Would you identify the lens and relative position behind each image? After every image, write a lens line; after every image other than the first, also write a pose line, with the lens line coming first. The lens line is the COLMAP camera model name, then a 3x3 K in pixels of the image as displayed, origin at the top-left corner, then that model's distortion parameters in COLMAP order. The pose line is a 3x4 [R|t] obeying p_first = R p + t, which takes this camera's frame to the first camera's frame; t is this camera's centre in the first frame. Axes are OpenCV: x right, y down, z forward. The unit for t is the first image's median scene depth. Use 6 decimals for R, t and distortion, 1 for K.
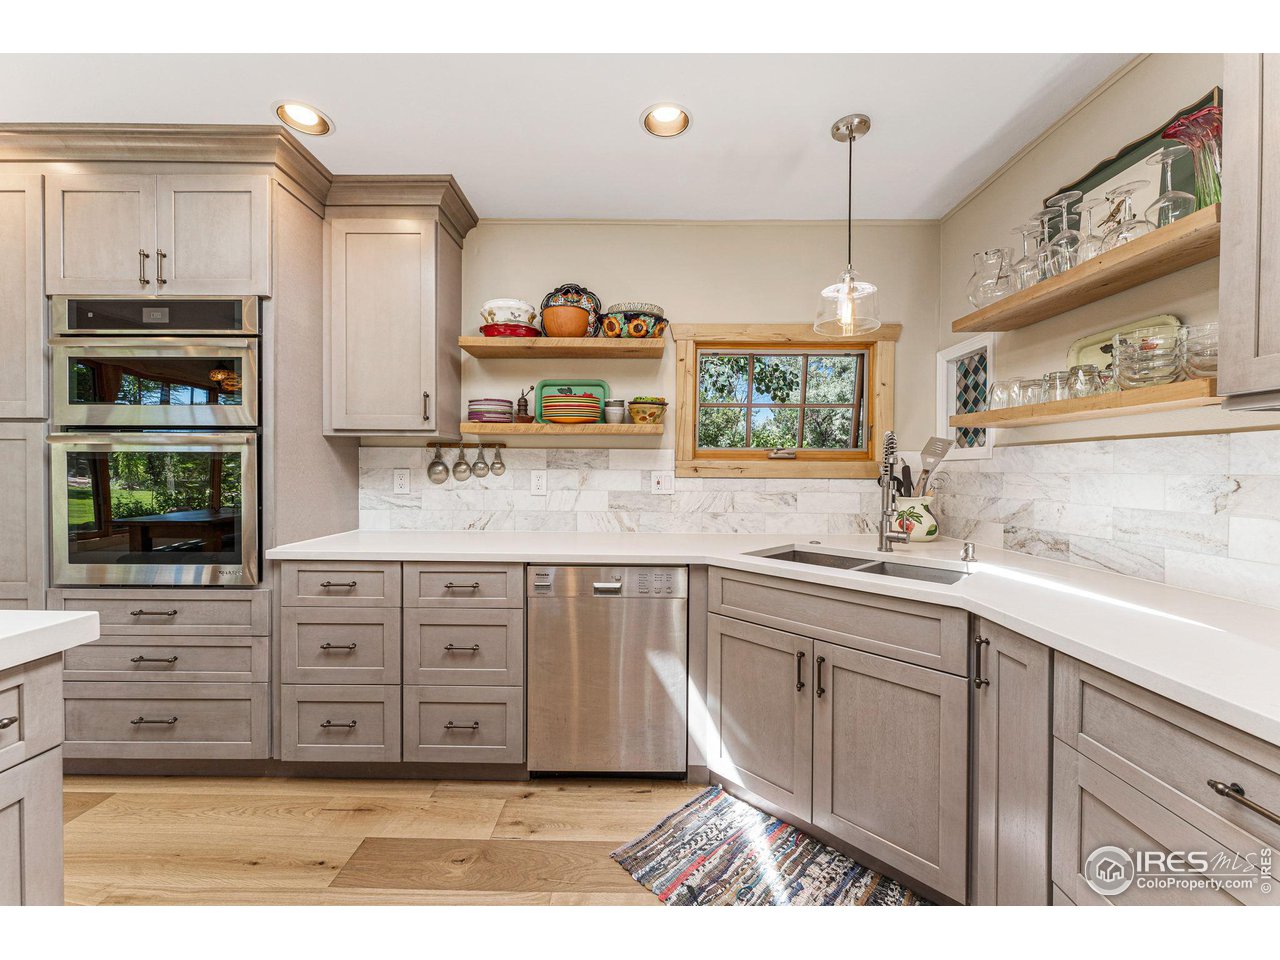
lens RADIAL K [[513.9, 0, 640.0], [0, 513.9, 480.0], [0, 0, 1]] dist [-0.001774, 0.000033]
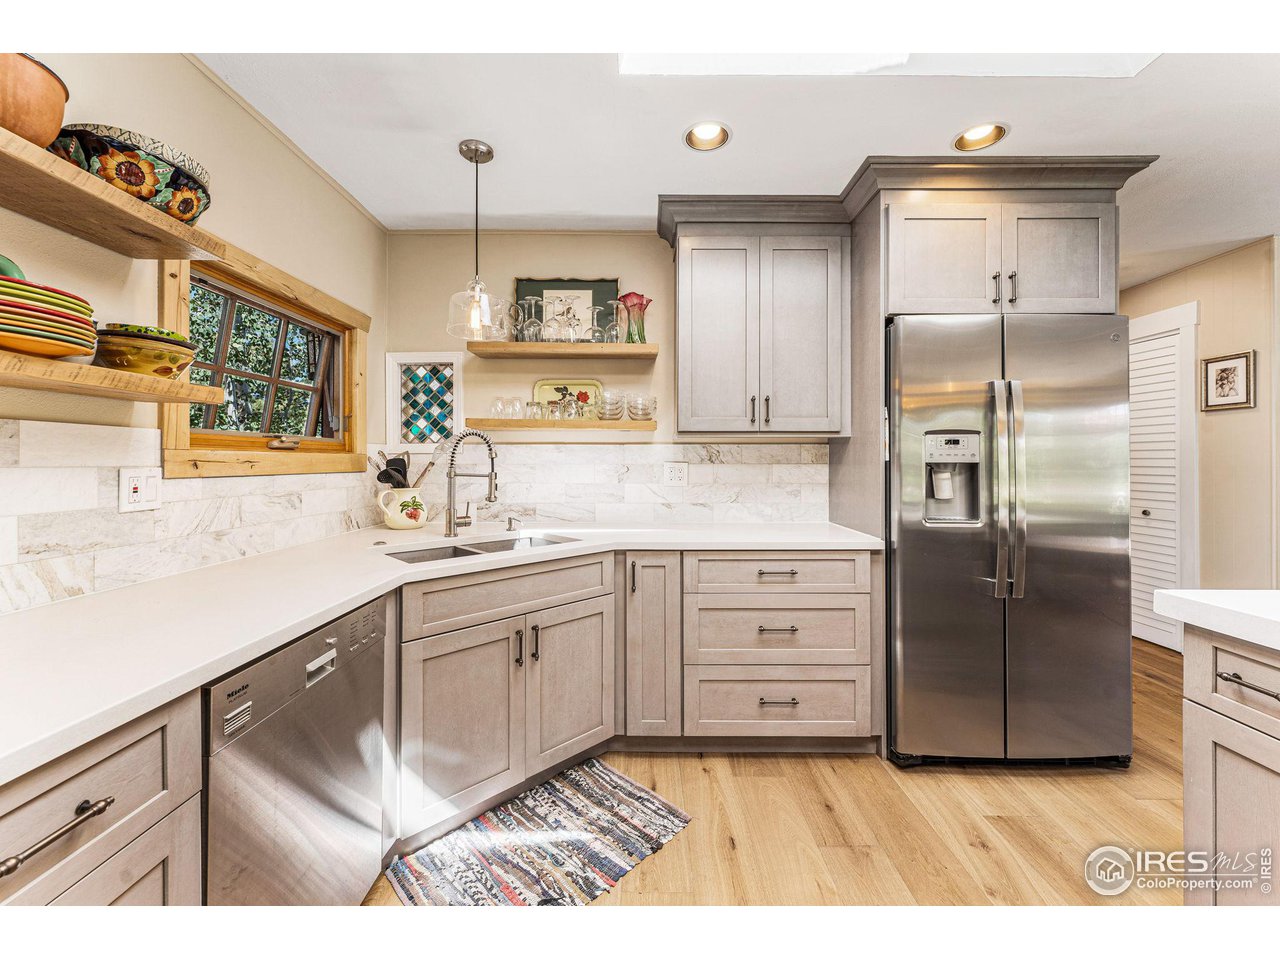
lens RADIAL K [[517.8, 0, 640.6], [0, 517.8, 467.7], [0, 0, 1]] dist [0.001036, 0.000038]
pose [[-0.002924, -0.018518, 0.999824, -0.677315], [0.020819, 0.999611, 0.018575, -0.022675], [-0.999779, 0.020870, -0.002538, 0.637275]]
